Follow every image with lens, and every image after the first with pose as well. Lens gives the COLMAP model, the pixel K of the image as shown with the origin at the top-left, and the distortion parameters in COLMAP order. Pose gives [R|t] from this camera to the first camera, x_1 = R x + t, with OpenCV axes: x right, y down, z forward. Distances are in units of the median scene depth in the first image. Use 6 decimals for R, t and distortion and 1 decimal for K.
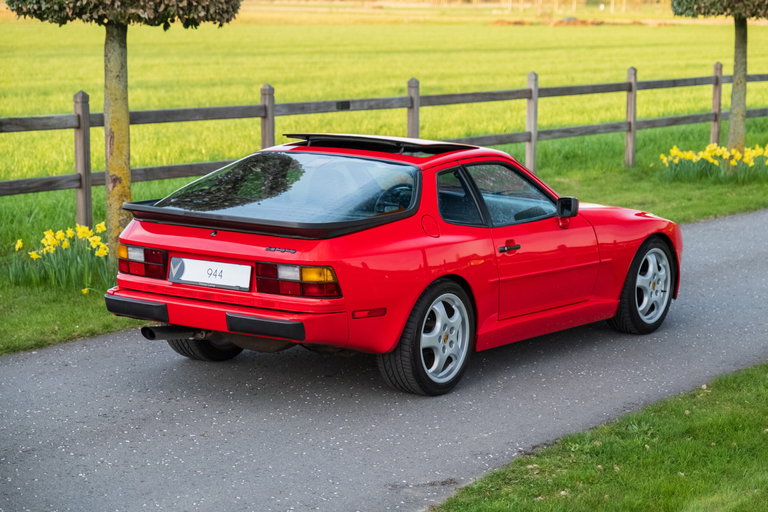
lens RADIAL K [[1580.3, 0, 384.0], [0, 1580.3, 256.0], [0, 0, 1]] dist [0.239245, -1.424380]
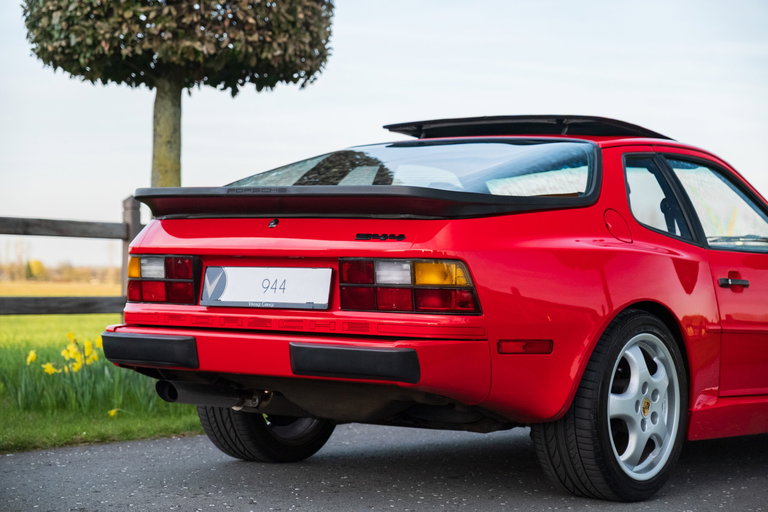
lens RADIAL K [[1580.3, 0, 384.0], [0, 1580.3, 256.0], [0, 0, 1]] dist [0.239245, -1.424380]
pose [[0.998343, 0.001230, -0.057527, -0.026909], [-0.010269, 0.987531, -0.157089, 0.091961], [0.056616, 0.157419, 0.985908, 0.374061]]
